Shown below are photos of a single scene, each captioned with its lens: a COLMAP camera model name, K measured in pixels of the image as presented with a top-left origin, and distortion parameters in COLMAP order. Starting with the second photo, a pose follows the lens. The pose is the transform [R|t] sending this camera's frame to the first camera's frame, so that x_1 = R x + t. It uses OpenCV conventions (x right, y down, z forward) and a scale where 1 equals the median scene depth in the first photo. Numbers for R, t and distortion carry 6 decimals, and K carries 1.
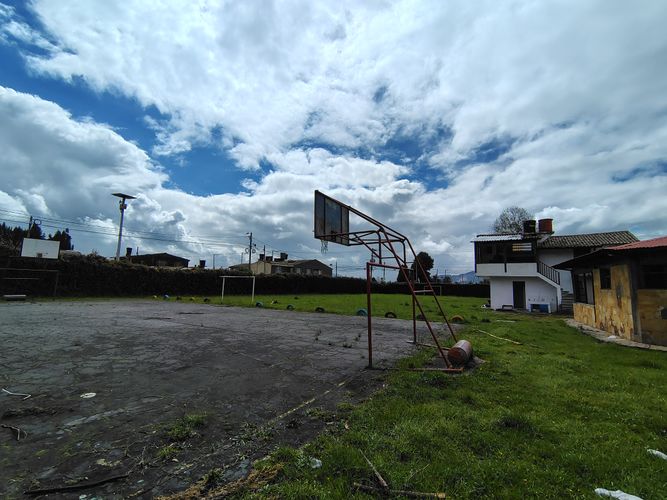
lens RADIAL K [[324.8, 0, 323.1], [0, 324.8, 246.2], [0, 0, 1]] dist [-0.000187, 0.000389]
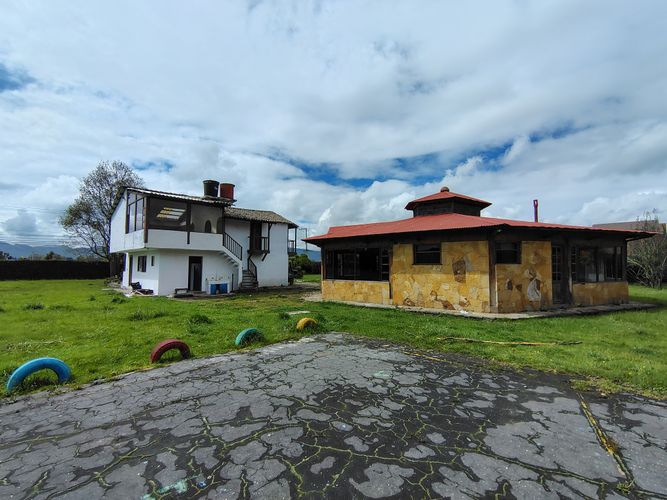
lens RADIAL K [[324.8, 0, 323.1], [0, 324.8, 246.2], [0, 0, 1]] dist [-0.000187, 0.000389]
pose [[0.214389, 0.048392, 0.975549, -0.084122], [-0.116759, 0.992880, -0.023592, 0.067945], [-0.969745, -0.108846, 0.218512, 0.542607]]
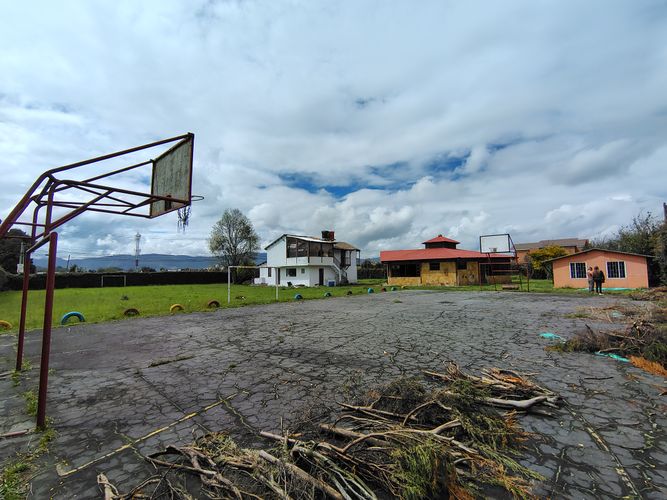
lens RADIAL K [[324.8, 0, 323.1], [0, 324.8, 246.2], [0, 0, 1]] dist [-0.000187, 0.000389]
pose [[0.138637, 0.060761, 0.988478, -0.988872], [-0.097044, 0.994146, -0.047499, 0.075838], [-0.985577, -0.089341, 0.143721, 0.770025]]
